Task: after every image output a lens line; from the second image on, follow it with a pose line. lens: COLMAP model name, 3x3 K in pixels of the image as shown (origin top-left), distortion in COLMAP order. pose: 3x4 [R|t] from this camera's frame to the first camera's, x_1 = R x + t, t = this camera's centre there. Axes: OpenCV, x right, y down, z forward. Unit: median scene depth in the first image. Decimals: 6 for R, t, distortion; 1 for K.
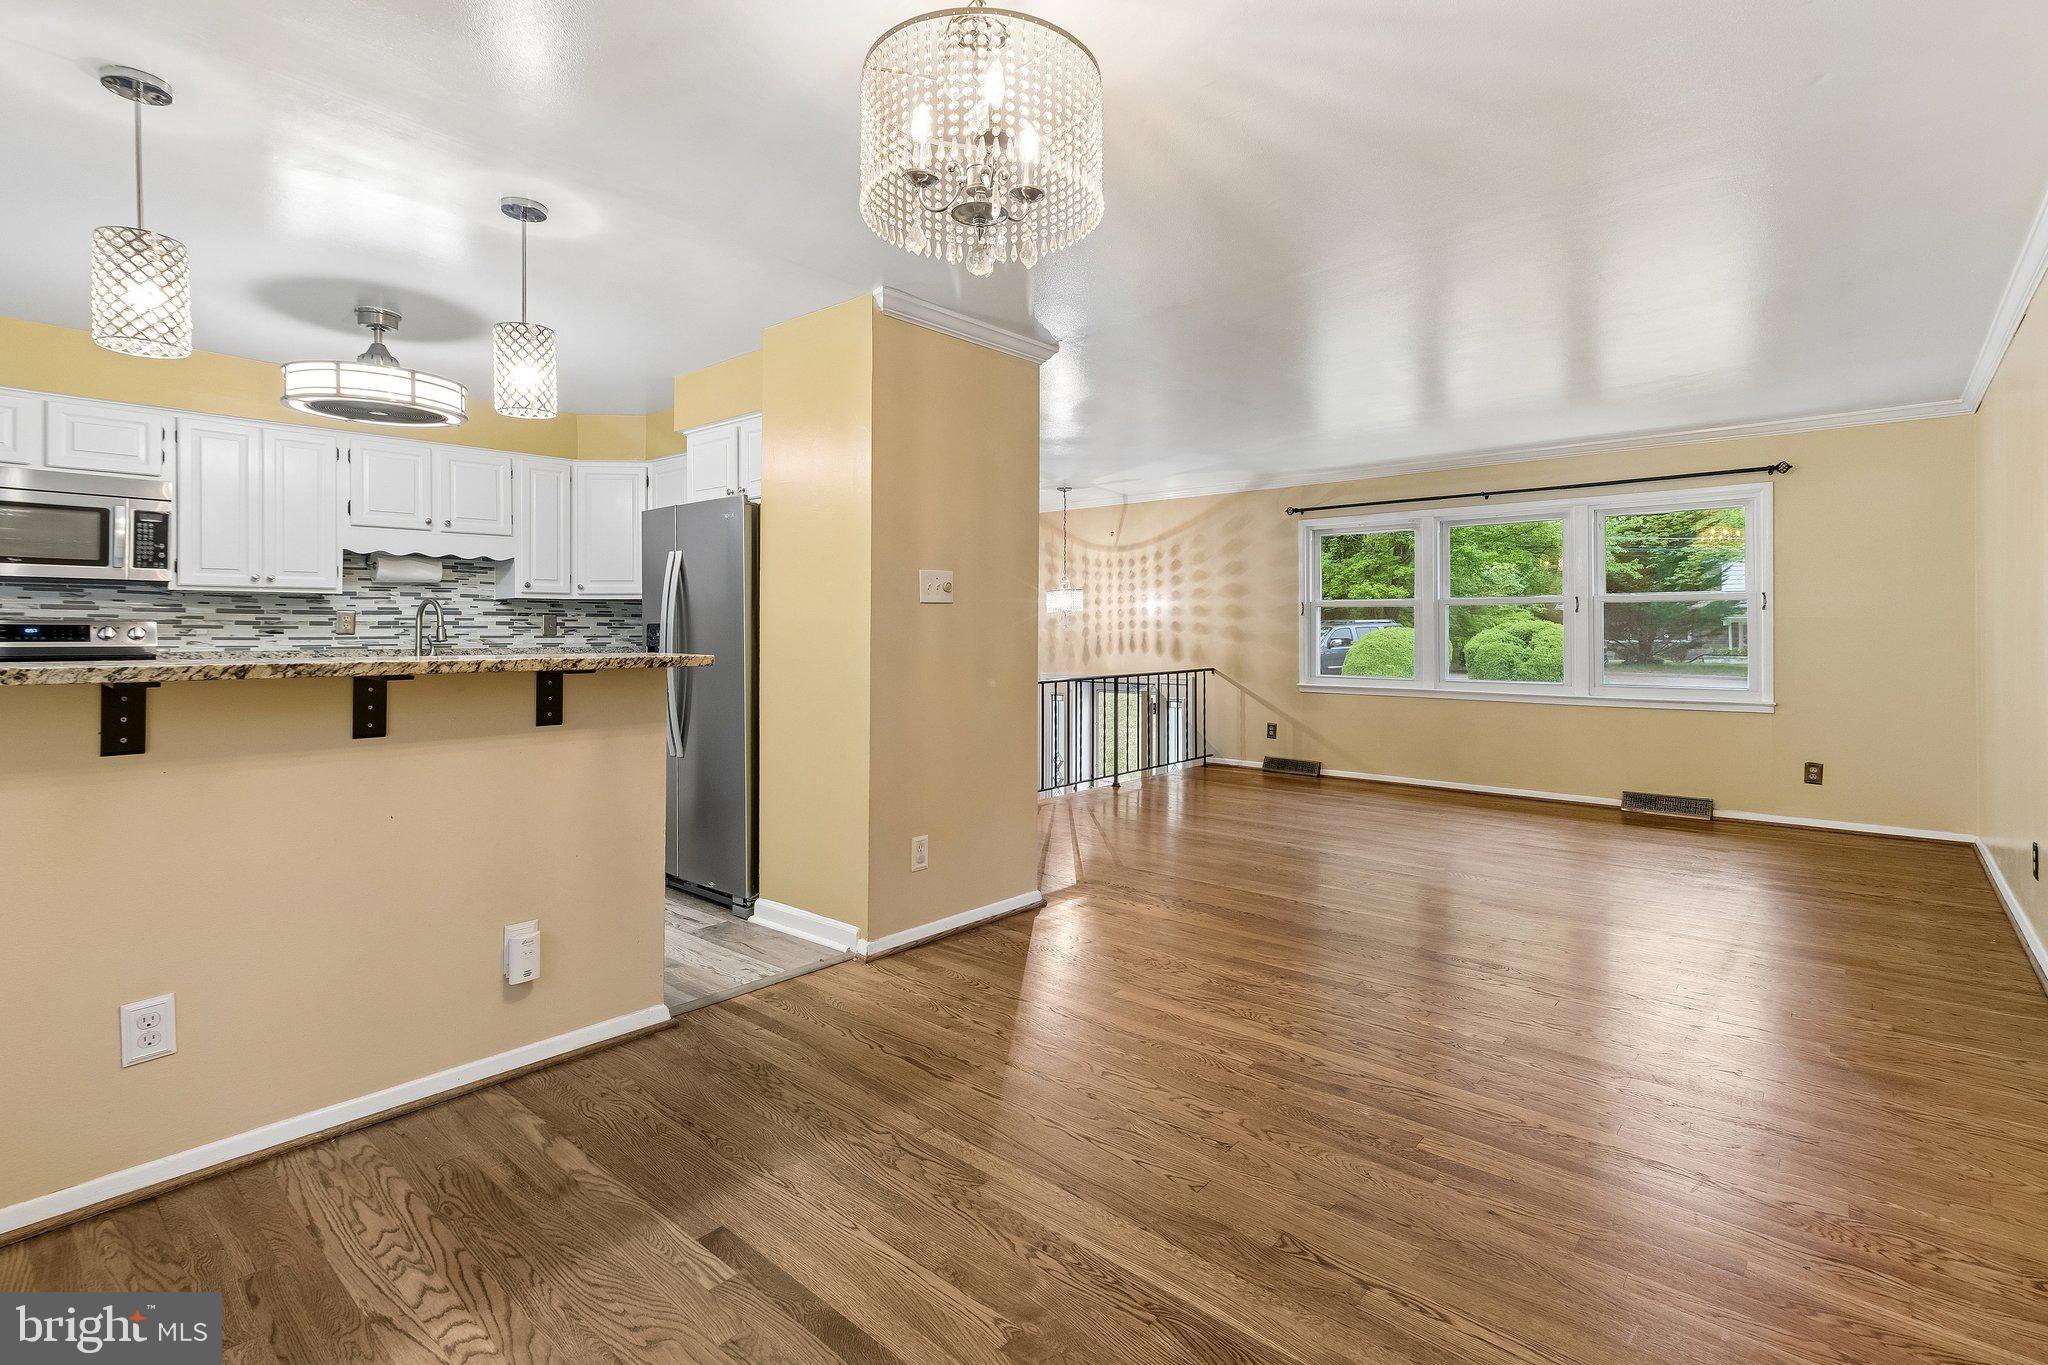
lens RADIAL K [[949.9, 0, 1043.9], [0, 949.9, 625.6], [0, 0, 1]] dist [0.013360, -0.001655]
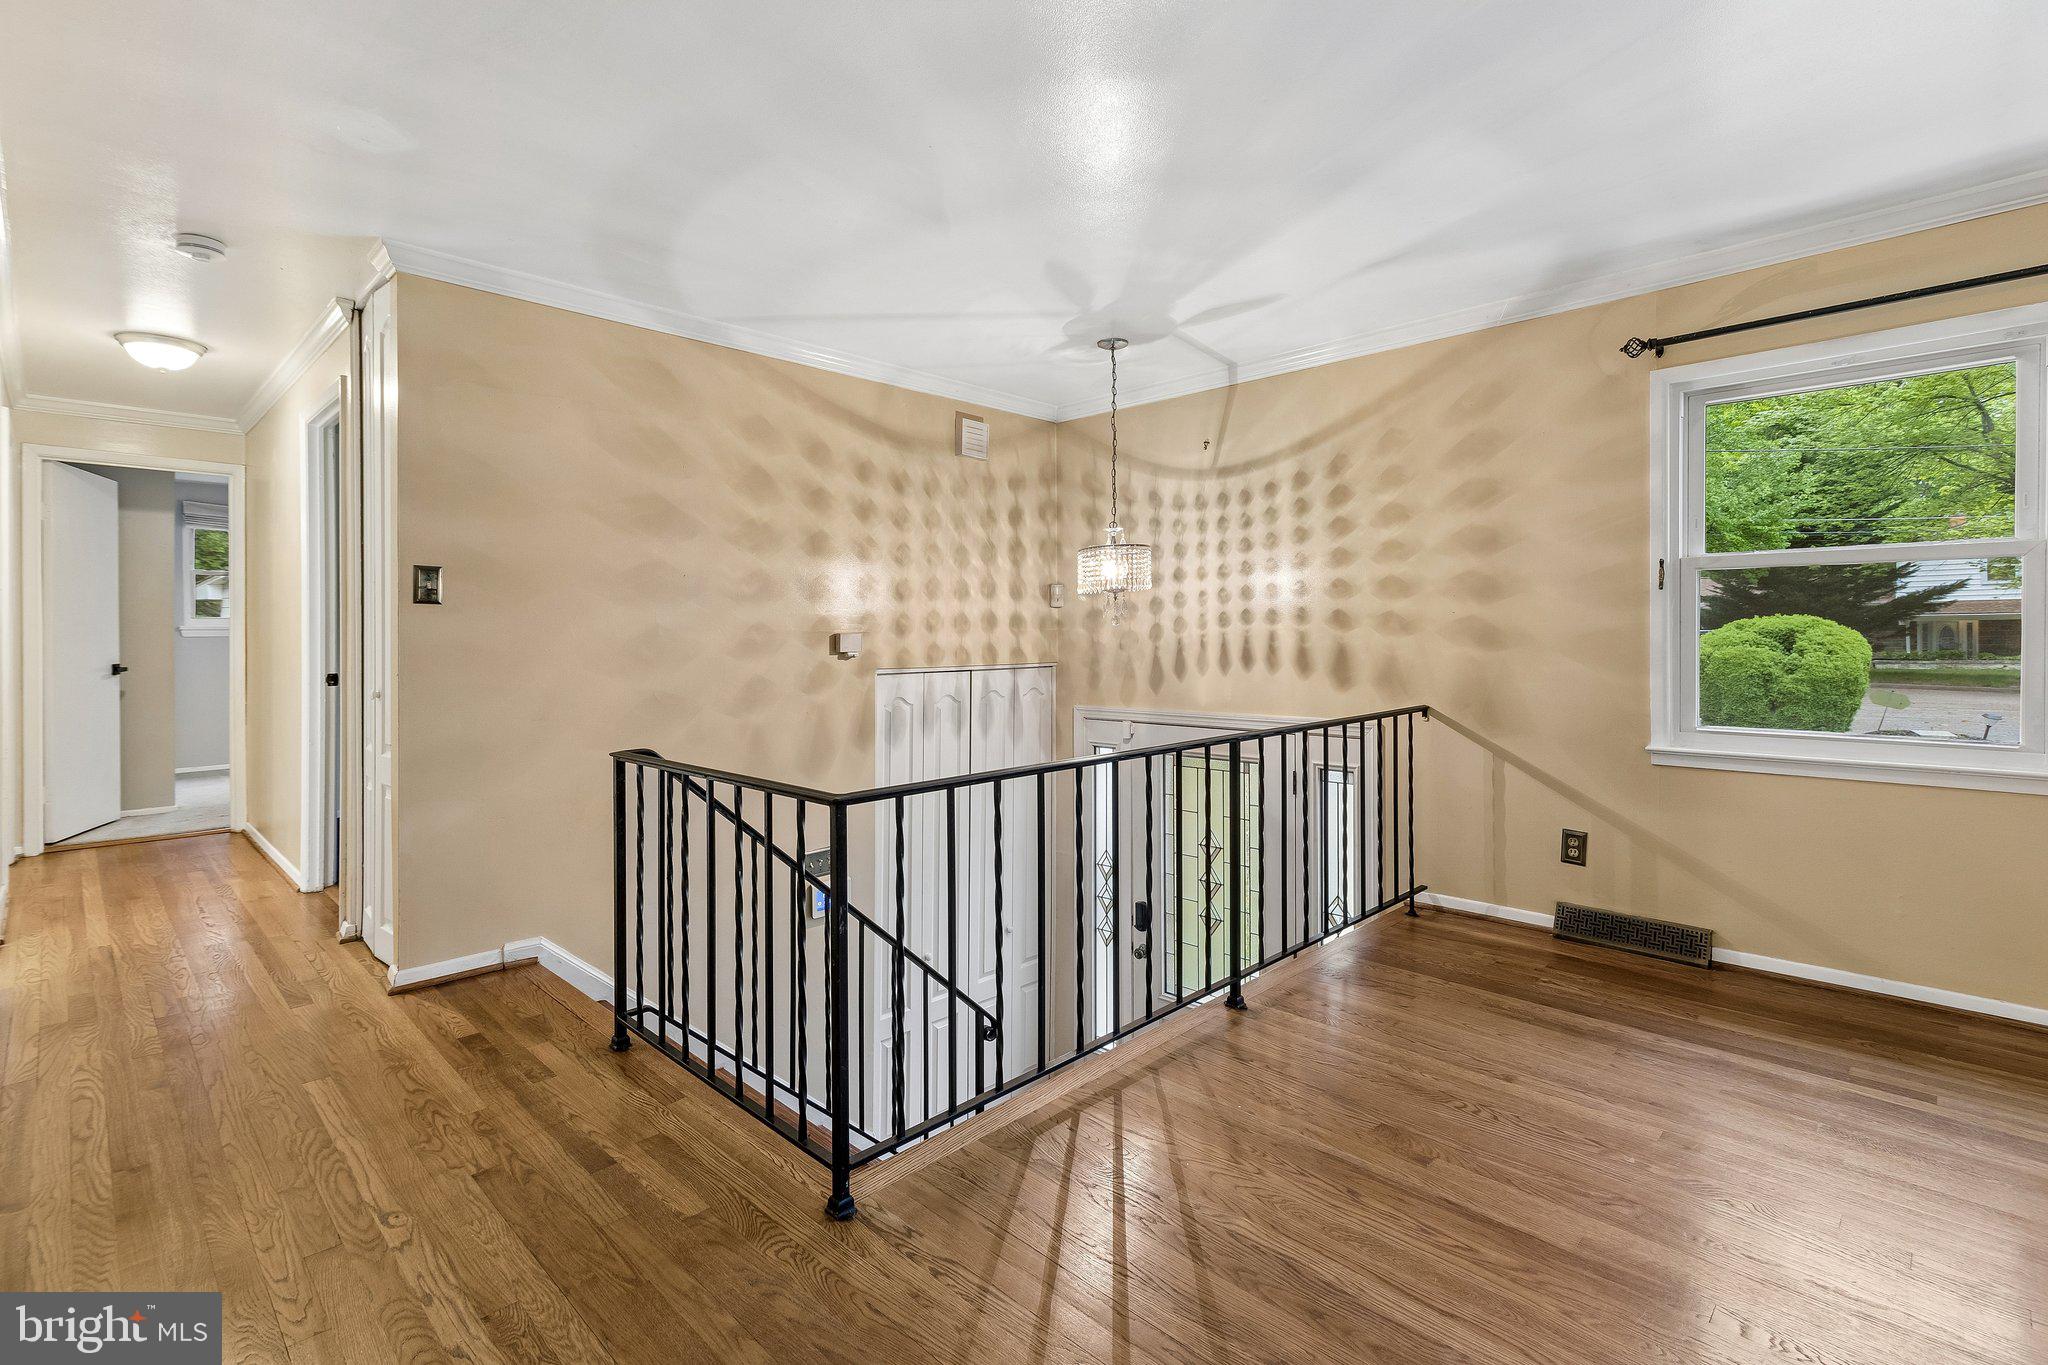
lens RADIAL K [[949.9, 0, 1030.3], [0, 949.9, 632.4], [0, 0, 1]] dist [0.013360, -0.001655]
pose [[0.996519, -0.005310, -0.083195, 0.020833], [0.005448, 0.999984, 0.001429, 0.006487], [0.083186, -0.001877, 0.996532, 0.533752]]
